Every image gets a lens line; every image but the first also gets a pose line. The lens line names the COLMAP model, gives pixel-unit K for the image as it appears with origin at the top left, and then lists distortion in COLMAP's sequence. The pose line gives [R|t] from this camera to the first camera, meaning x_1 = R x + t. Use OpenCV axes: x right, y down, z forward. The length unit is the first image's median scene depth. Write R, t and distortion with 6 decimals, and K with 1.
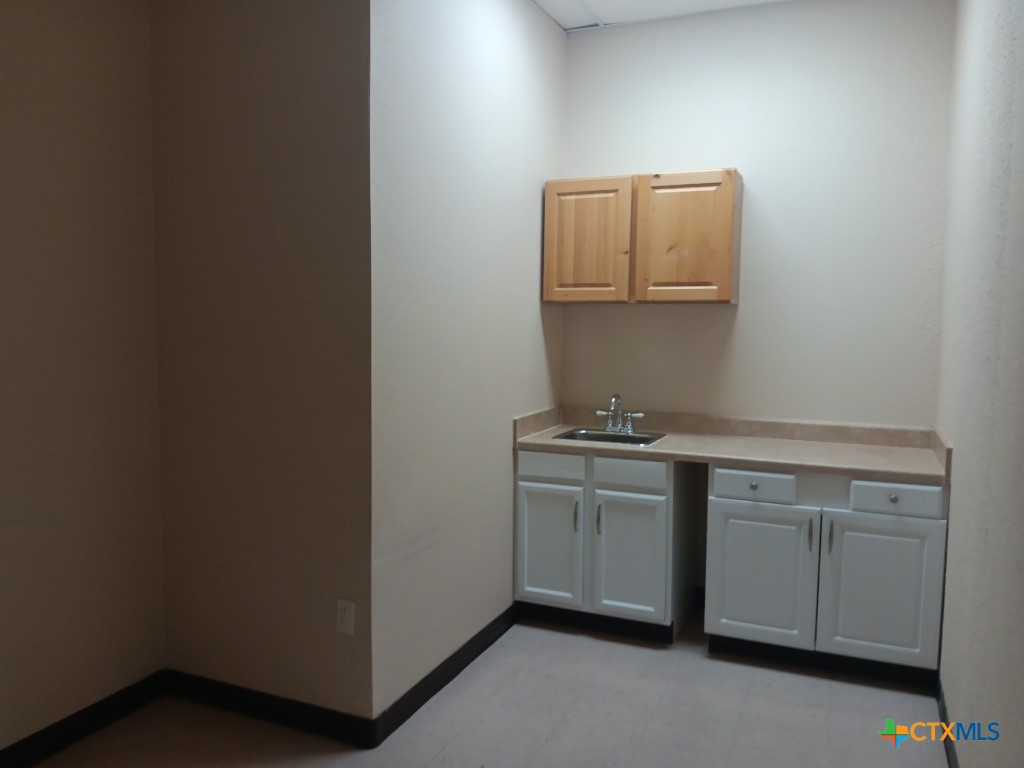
lens RADIAL K [[785.8, 0, 512.0], [0, 785.8, 384.0], [0, 0, 1]] dist [0.144476, -0.343031]
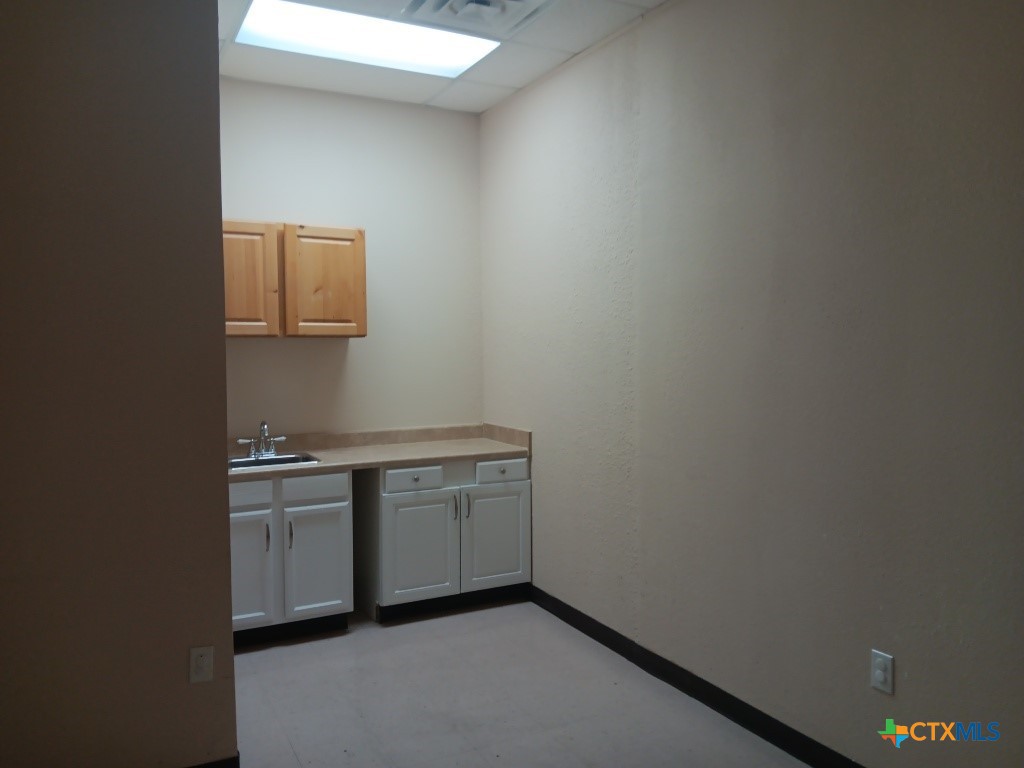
lens RADIAL K [[785.8, 0, 512.0], [0, 785.8, 384.0], [0, 0, 1]] dist [0.144476, -0.343031]
pose [[0.625169, -0.052174, 0.778744, -0.537477], [0.078406, 0.996914, 0.003846, -0.016528], [-0.776541, 0.058654, 0.627330, 0.059424]]
